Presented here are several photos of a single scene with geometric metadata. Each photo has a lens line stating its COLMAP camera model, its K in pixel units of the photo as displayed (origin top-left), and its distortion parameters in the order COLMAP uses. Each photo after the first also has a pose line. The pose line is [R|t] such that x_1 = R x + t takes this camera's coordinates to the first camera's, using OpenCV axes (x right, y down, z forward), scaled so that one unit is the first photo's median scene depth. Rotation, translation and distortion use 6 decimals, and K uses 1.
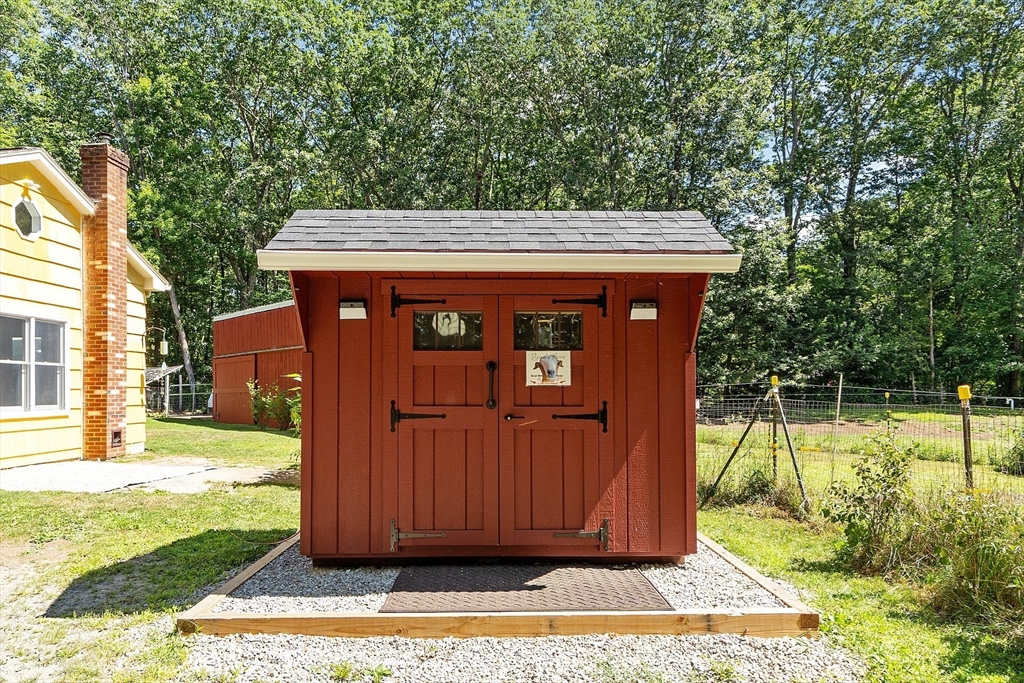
lens RADIAL K [[538.4, 0, 511.7], [0, 538.4, 381.0], [0, 0, 1]] dist [0.002929, -0.000294]
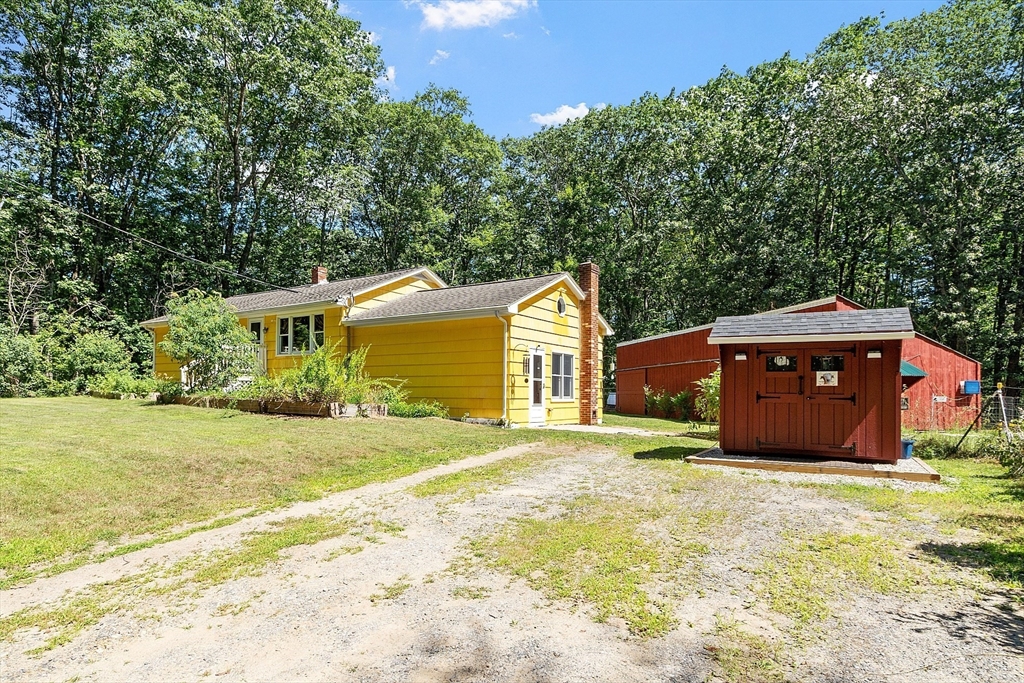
lens RADIAL K [[538.4, 0, 511.7], [0, 538.4, 381.0], [0, 0, 1]] dist [0.002929, -0.000294]
pose [[0.824287, 0.002110, -0.566168, 0.120095], [-0.011169, 0.999859, -0.012534, 0.014758], [0.566062, 0.016655, 0.824195, -0.798180]]
